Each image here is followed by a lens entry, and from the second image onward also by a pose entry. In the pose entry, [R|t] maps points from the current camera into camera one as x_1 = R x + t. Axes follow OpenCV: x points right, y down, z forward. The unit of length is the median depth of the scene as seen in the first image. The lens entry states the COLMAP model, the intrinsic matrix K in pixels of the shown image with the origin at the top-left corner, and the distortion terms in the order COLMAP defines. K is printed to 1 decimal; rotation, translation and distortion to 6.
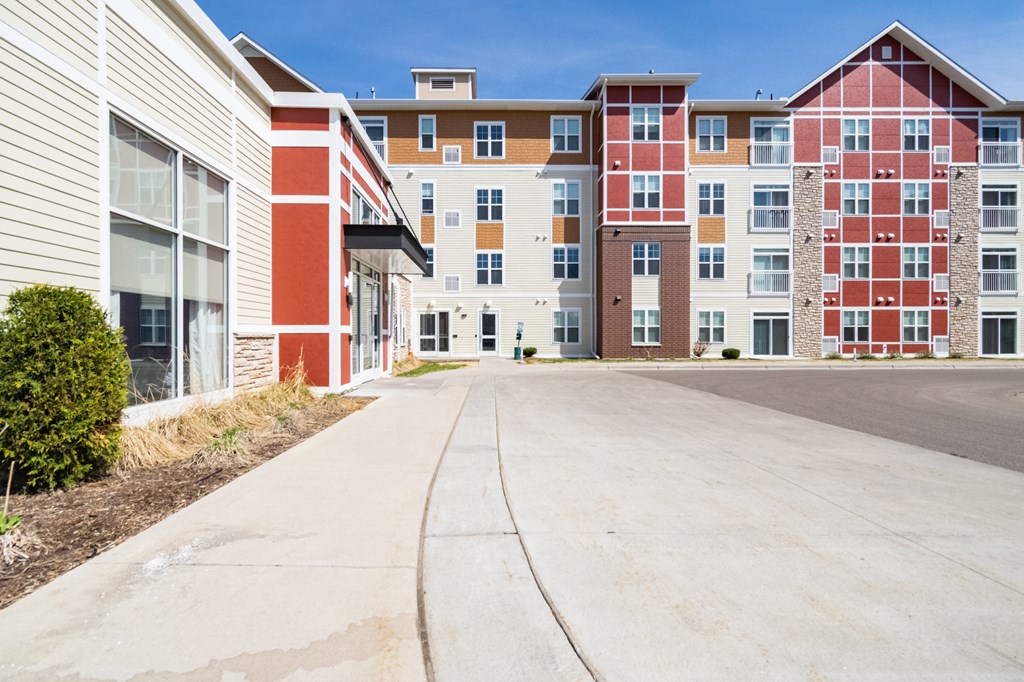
lens RADIAL K [[469.5, 0, 493.6], [0, 469.5, 336.0], [0, 0, 1]] dist [0.007139, -0.000283]
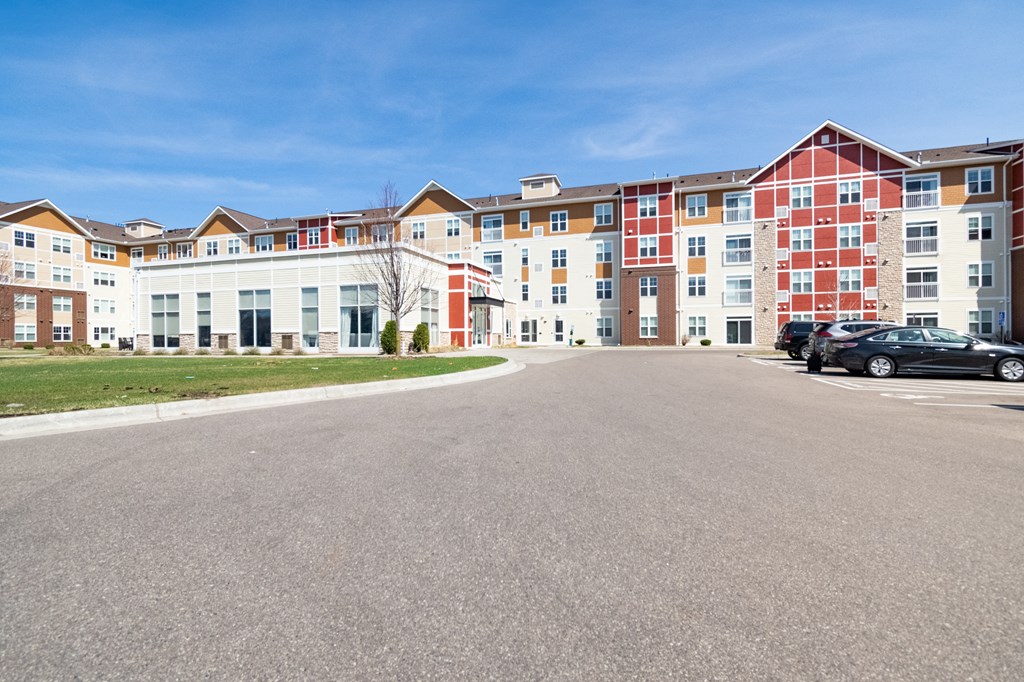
lens RADIAL K [[469.5, 0, 493.6], [0, 469.5, 336.0], [0, 0, 1]] dist [0.007139, -0.000283]
pose [[0.944901, -0.006099, -0.327299, 0.332735], [0.005665, 0.999981, -0.002278, 0.013560], [0.327306, 0.000299, 0.944918, -0.739674]]
